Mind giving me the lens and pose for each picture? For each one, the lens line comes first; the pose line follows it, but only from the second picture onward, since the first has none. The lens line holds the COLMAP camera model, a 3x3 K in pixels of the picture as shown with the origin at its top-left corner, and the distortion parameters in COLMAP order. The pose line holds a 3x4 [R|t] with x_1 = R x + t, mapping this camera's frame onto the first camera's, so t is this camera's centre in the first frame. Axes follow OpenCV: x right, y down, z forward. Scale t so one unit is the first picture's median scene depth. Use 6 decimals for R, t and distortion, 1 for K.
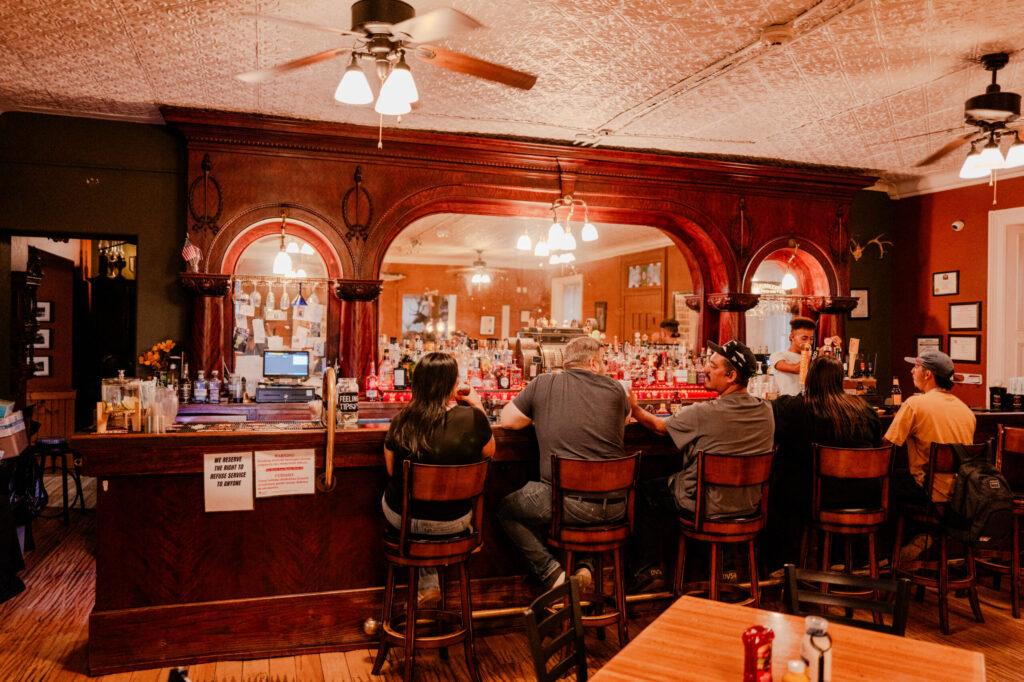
lens RADIAL K [[760.8, 0, 512.0], [0, 760.8, 341.0], [0, 0, 1]] dist [-0.007592, -0.000392]
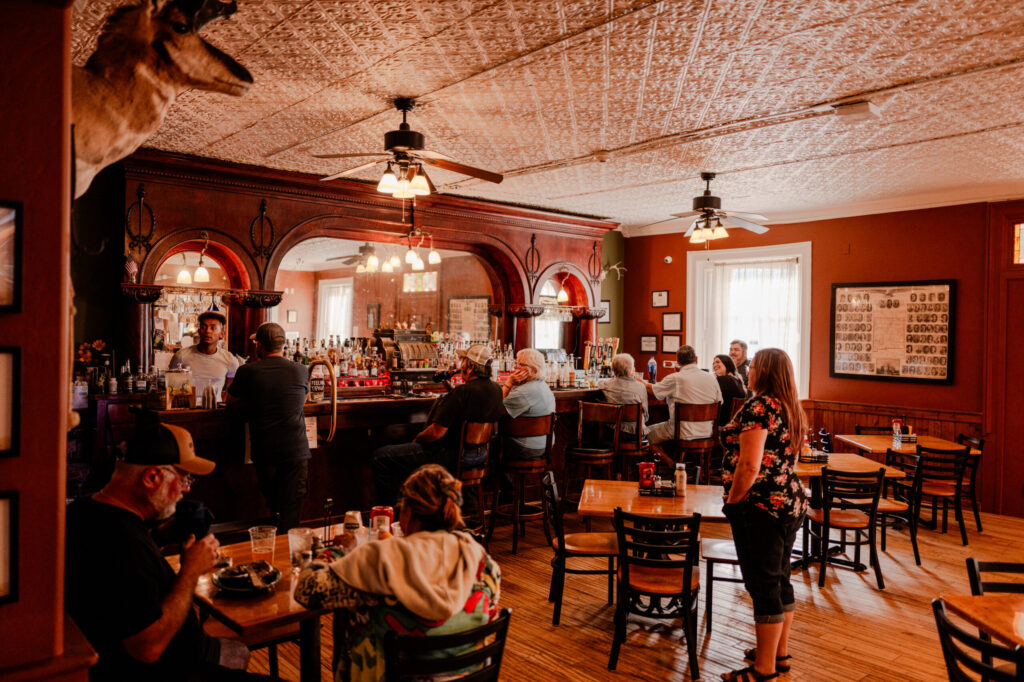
lens RADIAL K [[760.8, 0, 512.0], [0, 760.8, 341.0], [0, 0, 1]] dist [-0.007592, -0.000392]
pose [[0.928433, -0.003479, 0.371484, -0.263852], [0.001810, 0.999987, 0.004841, -0.003909], [-0.371496, -0.003822, 0.928427, -0.276277]]
